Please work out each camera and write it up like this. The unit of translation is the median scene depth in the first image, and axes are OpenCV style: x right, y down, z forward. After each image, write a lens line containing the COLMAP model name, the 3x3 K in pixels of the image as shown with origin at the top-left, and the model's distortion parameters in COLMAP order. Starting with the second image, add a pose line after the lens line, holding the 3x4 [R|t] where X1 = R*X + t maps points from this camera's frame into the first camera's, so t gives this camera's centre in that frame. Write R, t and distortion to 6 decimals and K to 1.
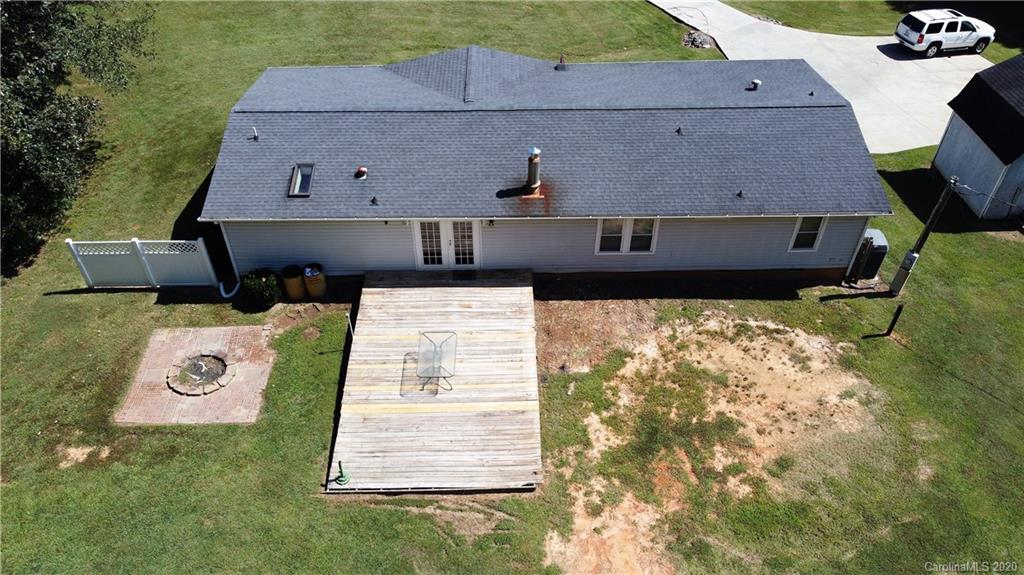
lens RADIAL K [[775.2, 0, 510.9], [0, 775.2, 283.7], [0, 0, 1]] dist [0.001936, -0.006806]
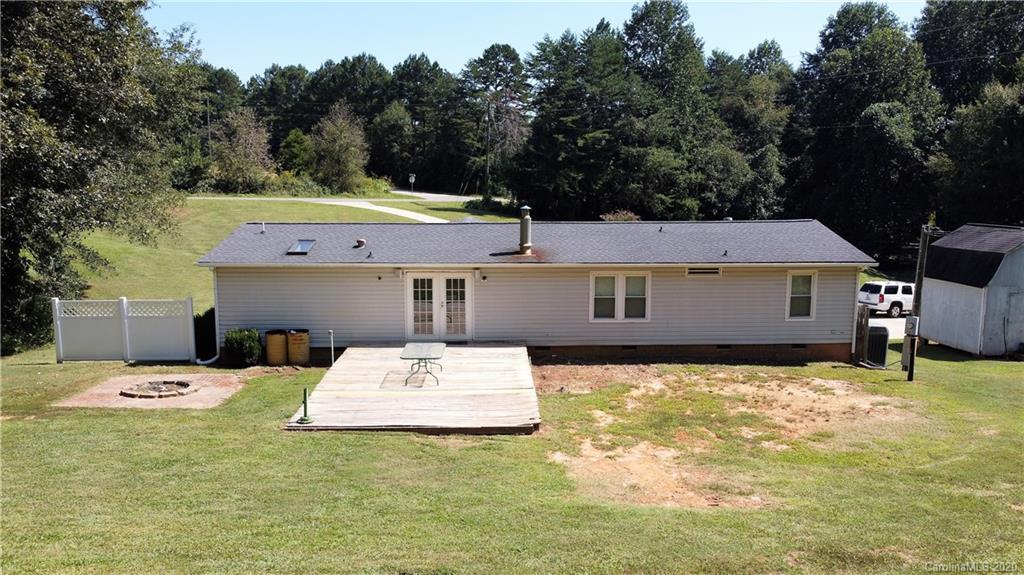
lens RADIAL K [[775.2, 0, 512.2], [0, 775.2, 284.1], [0, 0, 1]] dist [0.001936, -0.006806]
pose [[0.999939, -0.004445, 0.010076, 0.001091], [0.009421, 0.819042, -0.573656, 0.541828], [-0.005703, 0.573717, 0.819034, 0.192376]]
